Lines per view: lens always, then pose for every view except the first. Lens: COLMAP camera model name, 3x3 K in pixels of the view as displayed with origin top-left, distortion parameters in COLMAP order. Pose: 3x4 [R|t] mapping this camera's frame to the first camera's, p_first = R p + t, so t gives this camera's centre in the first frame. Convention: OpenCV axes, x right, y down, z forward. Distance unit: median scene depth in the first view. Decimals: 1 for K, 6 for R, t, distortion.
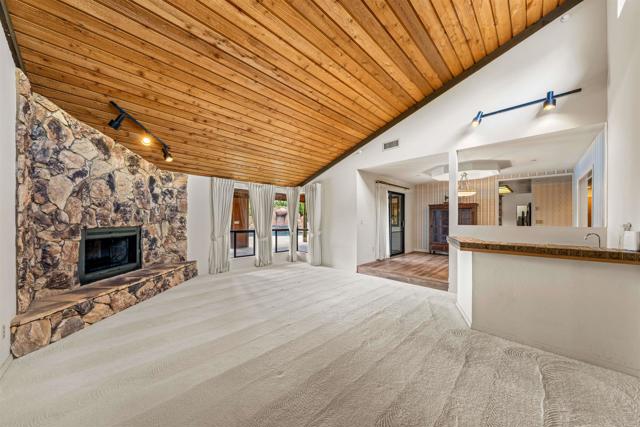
lens RADIAL K [[220.6, 0, 325.8], [0, 220.6, 217.9], [0, 0, 1]] dist [-0.005521, 0.000084]
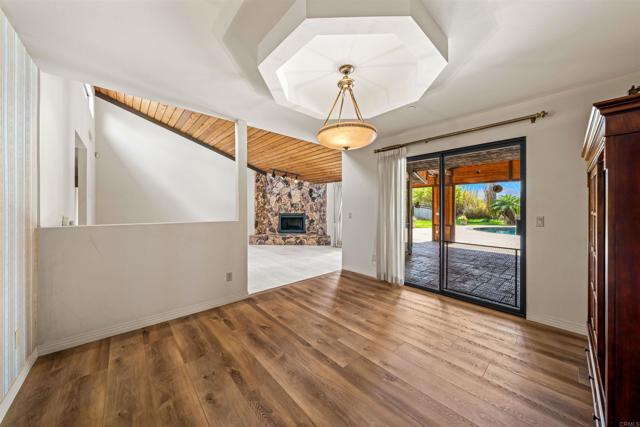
lens RADIAL K [[220.6, 0, 315.5], [0, 220.6, 208.0], [0, 0, 1]] dist [-0.005521, 0.000084]
pose [[-0.086242, -0.001879, -0.996272, 1.439153], [0.004977, 0.999985, -0.002317, -0.010163], [0.996262, -0.005159, -0.086231, 1.452257]]
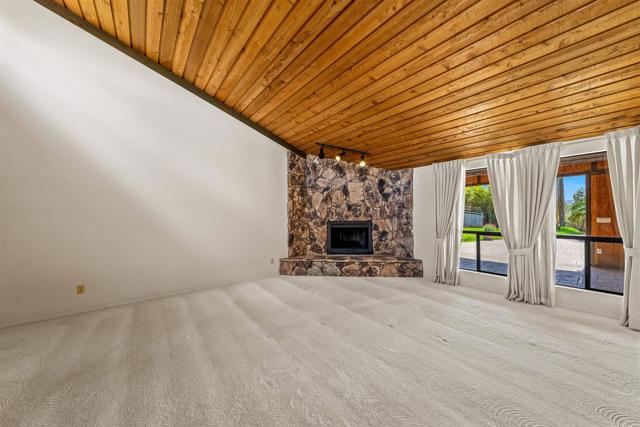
lens RADIAL K [[220.6, 0, 326.4], [0, 220.6, 215.6], [0, 0, 1]] dist [-0.005521, 0.000084]
pose [[-0.108246, -0.002168, -0.994122, 0.507059], [0.010980, 0.999934, -0.003377, 0.010417], [0.994064, -0.011281, -0.108215, 0.994424]]
